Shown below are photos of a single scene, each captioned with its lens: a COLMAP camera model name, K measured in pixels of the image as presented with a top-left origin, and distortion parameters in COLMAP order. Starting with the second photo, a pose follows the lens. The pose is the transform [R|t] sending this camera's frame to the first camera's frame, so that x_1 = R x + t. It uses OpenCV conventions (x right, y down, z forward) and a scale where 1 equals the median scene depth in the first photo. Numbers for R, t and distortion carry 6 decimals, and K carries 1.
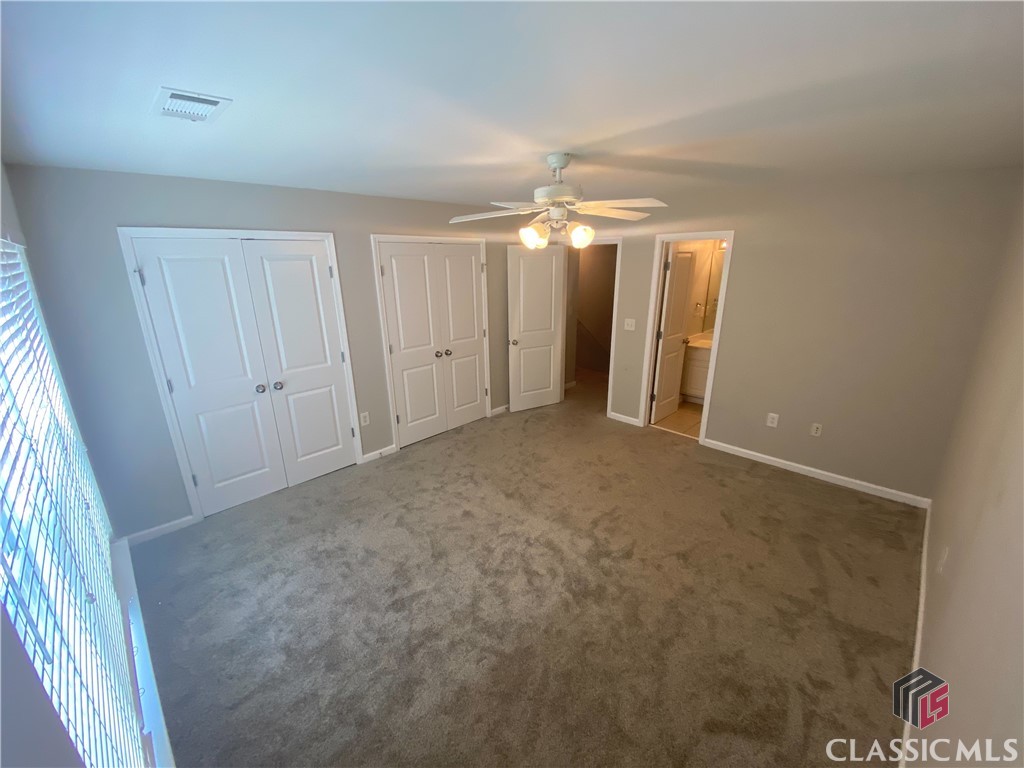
lens RADIAL K [[412.8, 0, 510.8], [0, 412.8, 385.0], [0, 0, 1]] dist [0.015200, -0.000121]
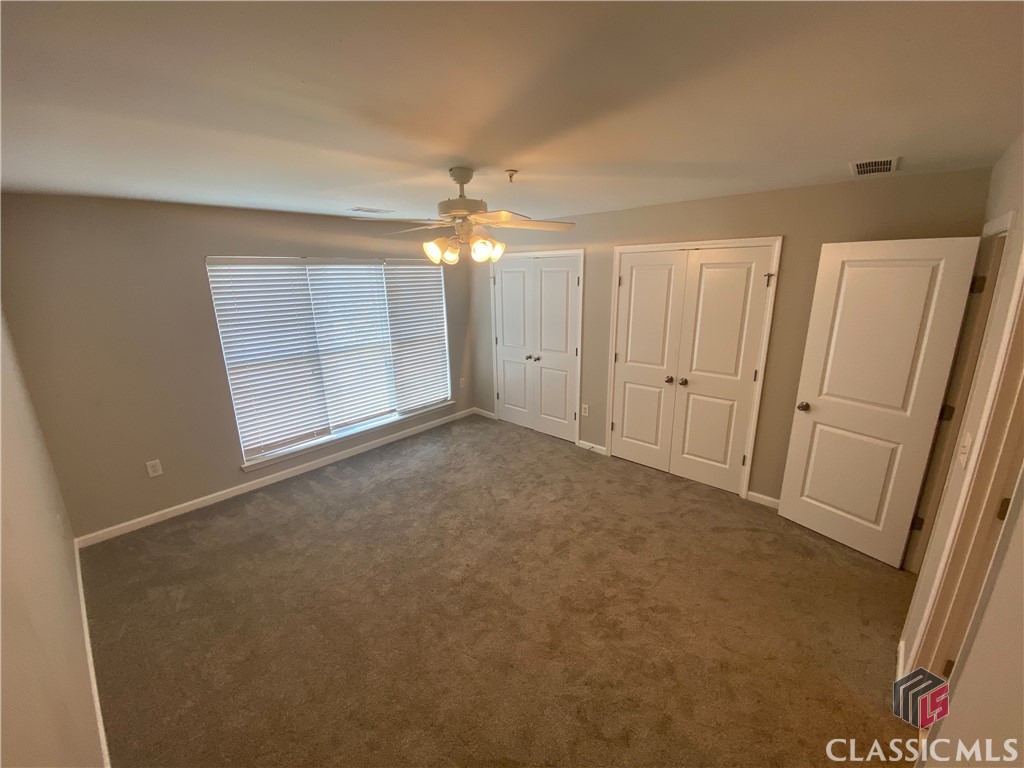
lens RADIAL K [[415.4, 0, 513.0], [0, 415.4, 384.3], [0, 0, 1]] dist [0.003642, -0.000031]
pose [[0.037186, 0.271119, -0.961827, 0.648533], [-0.275670, 0.927929, 0.250906, -0.194705], [0.960533, 0.255817, 0.109246, 0.608868]]
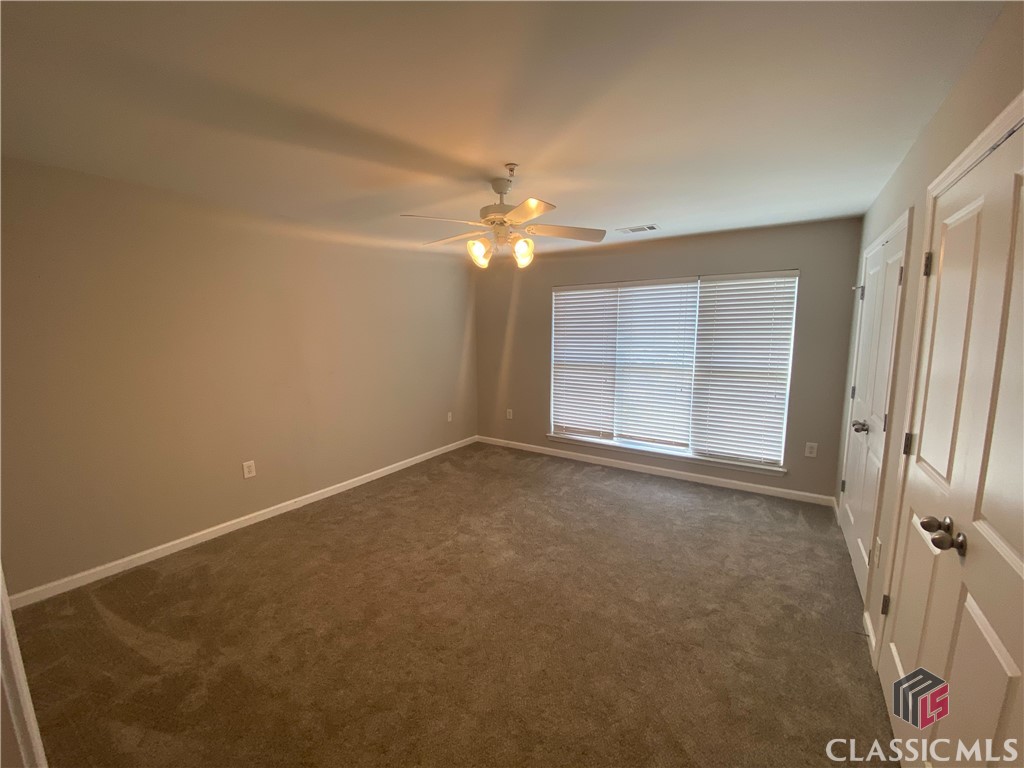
lens RADIAL K [[412.8, 0, 513.0], [0, 412.8, 383.2], [0, 0, 1]] dist [0.015200, -0.000121]
pose [[-0.982196, 0.036580, -0.184263, 0.164136], [-0.041456, 0.914473, 0.402519, -0.272052], [0.183227, 0.402991, -0.896675, 1.180280]]
